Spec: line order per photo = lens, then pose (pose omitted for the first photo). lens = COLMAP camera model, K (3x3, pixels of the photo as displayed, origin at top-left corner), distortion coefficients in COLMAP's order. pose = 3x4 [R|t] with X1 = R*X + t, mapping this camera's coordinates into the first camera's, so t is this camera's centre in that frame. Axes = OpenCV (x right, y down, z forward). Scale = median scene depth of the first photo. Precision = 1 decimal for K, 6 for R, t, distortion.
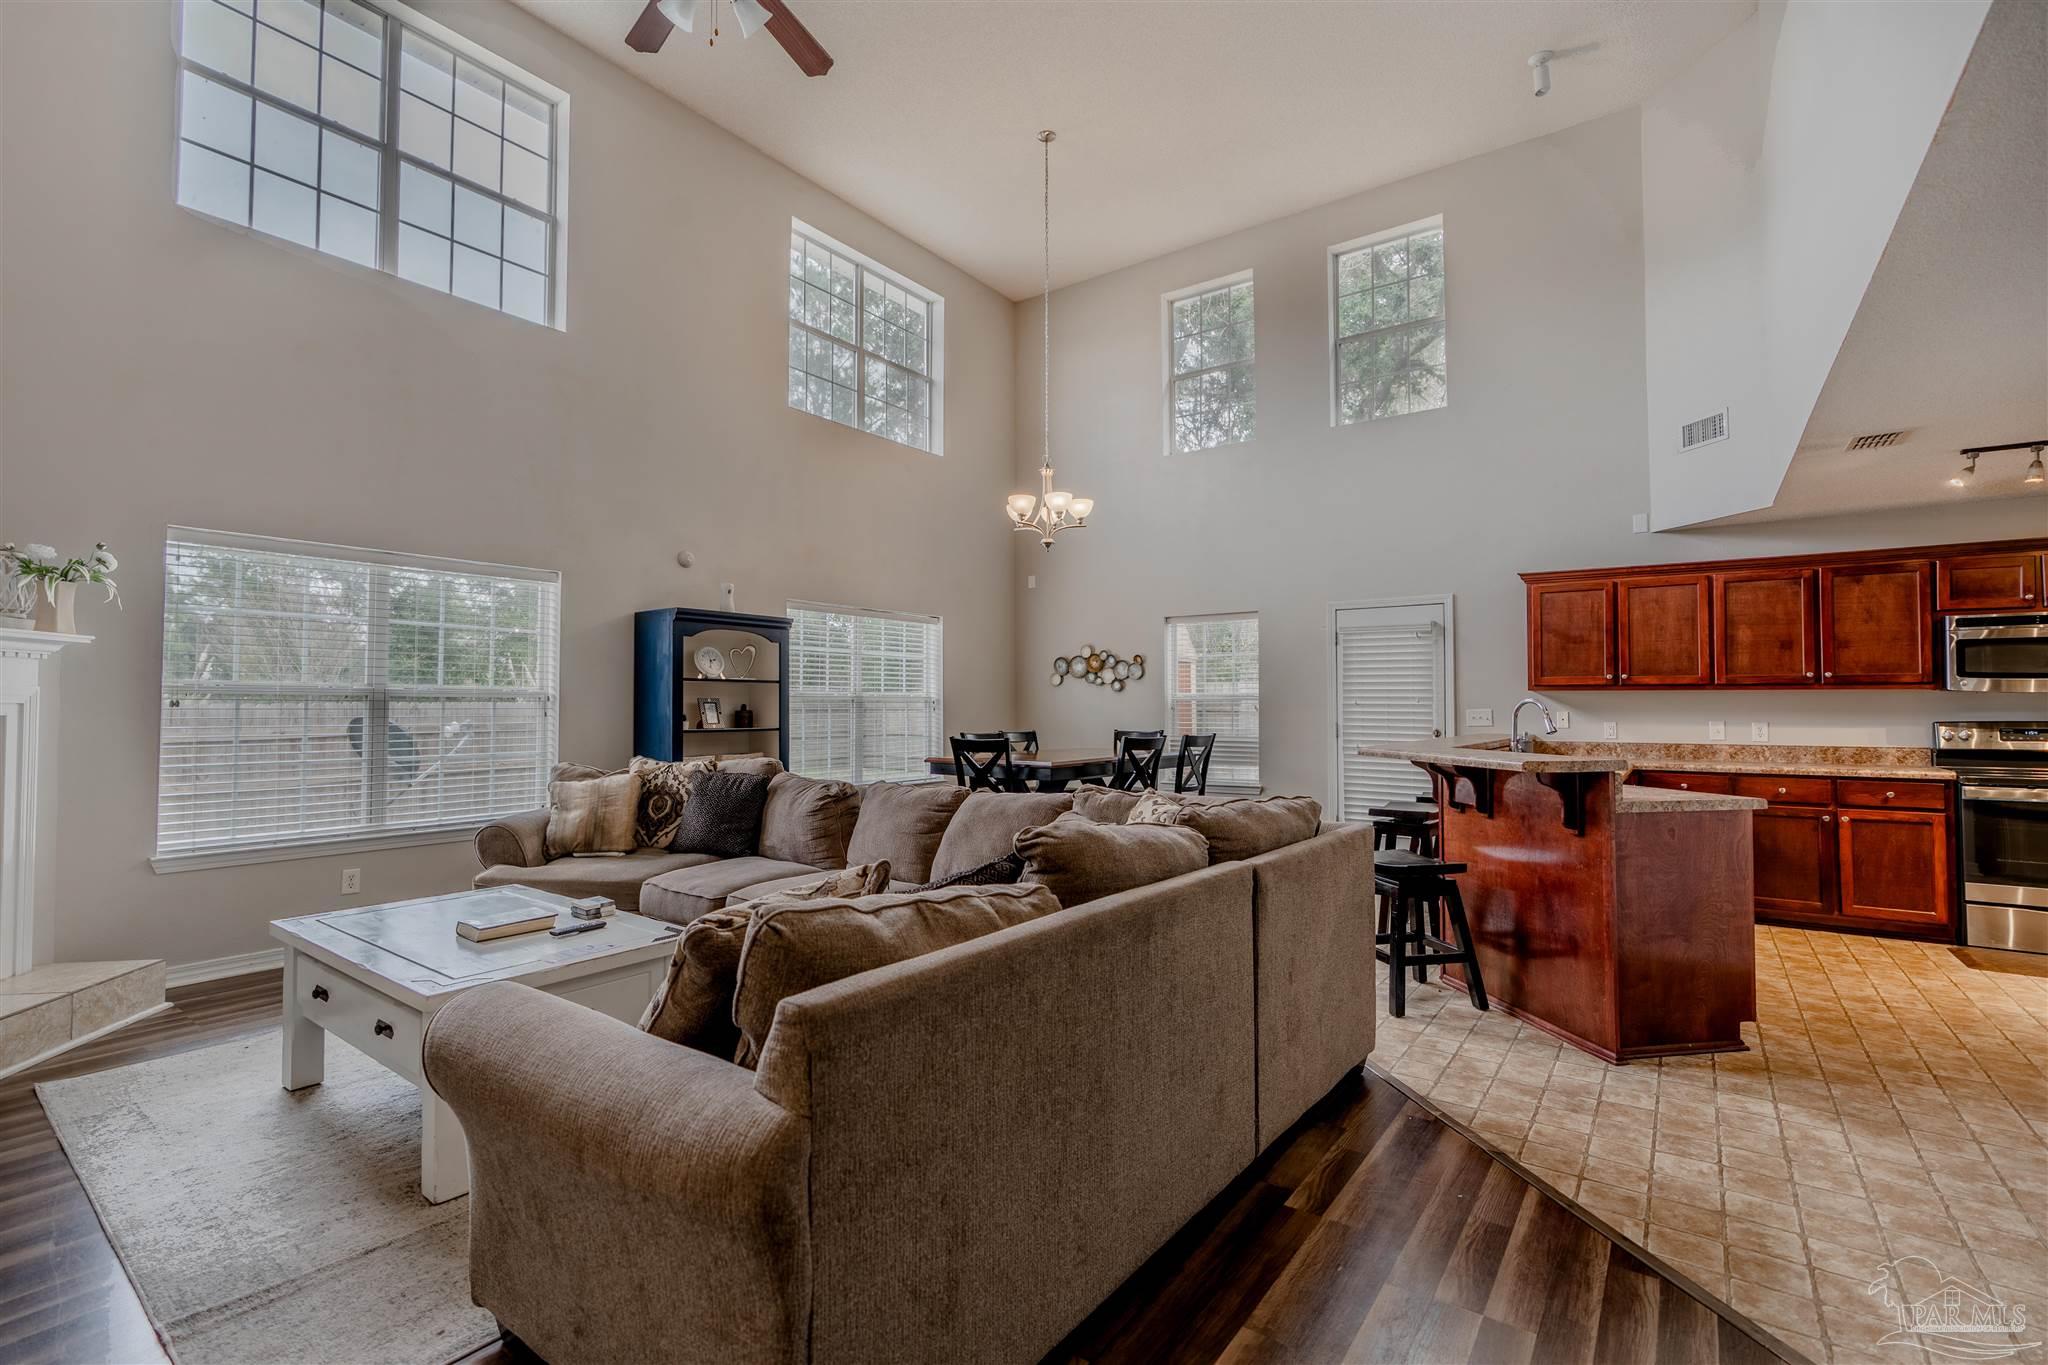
lens RADIAL K [[919.9, 0, 1016.7], [0, 919.9, 679.0], [0, 0, 1]] dist [-0.003518, 0.001048]
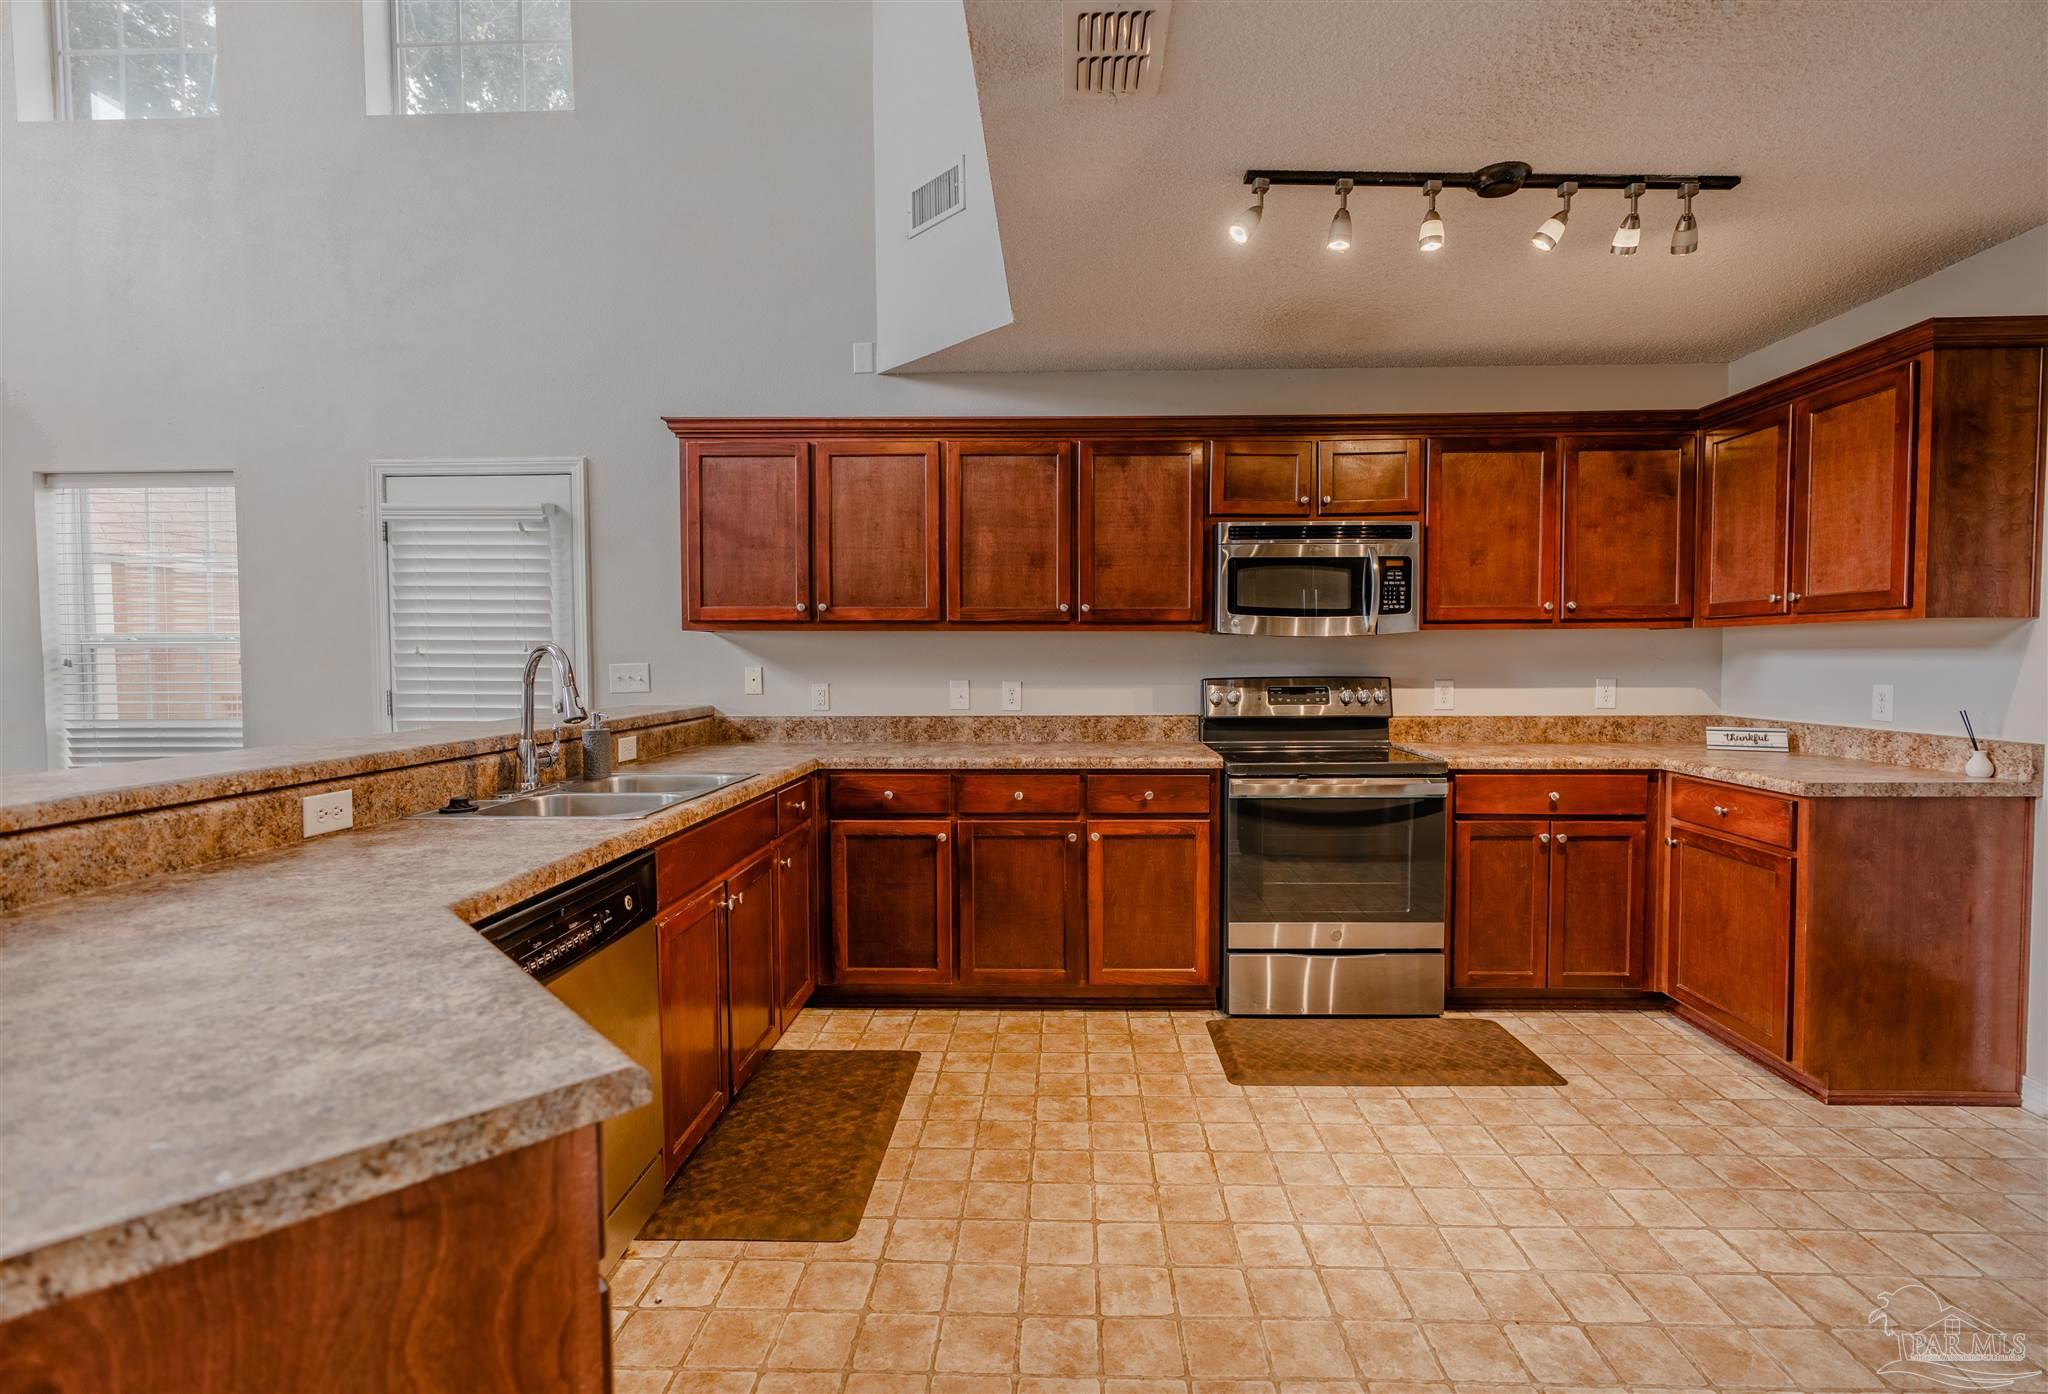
lens RADIAL K [[940.4, 0, 1040.4], [0, 940.4, 692.2], [0, 0, 1]] dist [-0.012563, 0.006932]
pose [[0.823401, -0.025533, 0.566886, 0.500856], [-0.013244, 0.997850, 0.064180, 0.012762], [-0.567306, -0.060353, 0.821292, 0.490250]]
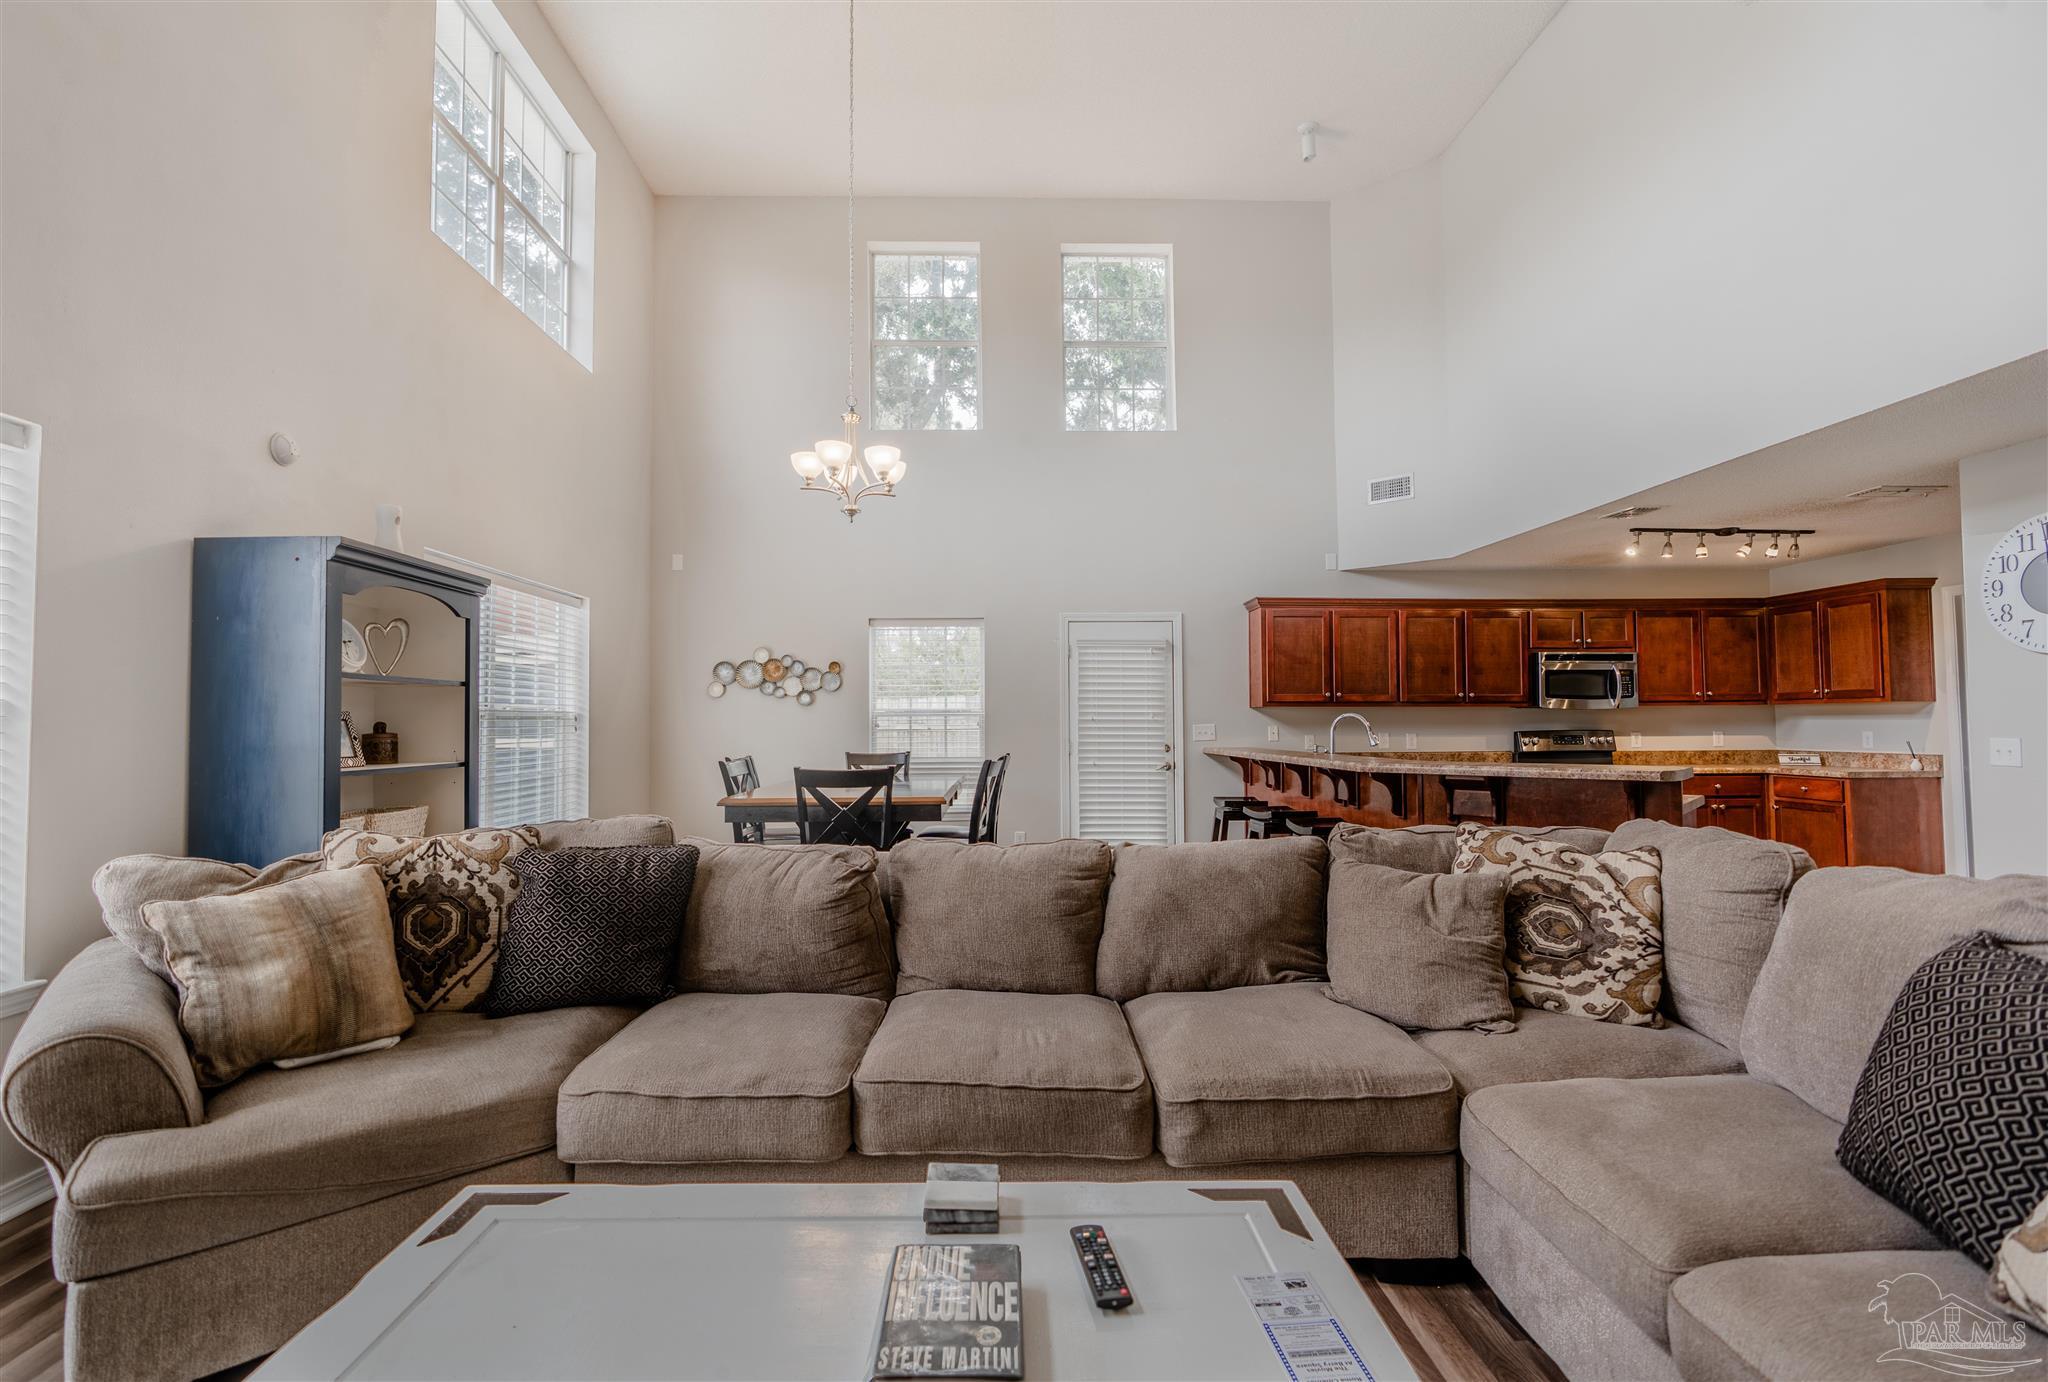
lens RADIAL K [[935.3, 0, 1004.6], [0, 935.3, 689.1], [0, 0, 1]] dist [-0.005841, 0.000435]
pose [[0.791894, 0.017664, 0.610402, -0.428398], [-0.012245, 0.999840, -0.013048, 0.012215], [-0.610535, 0.002858, 0.791984, 0.387449]]
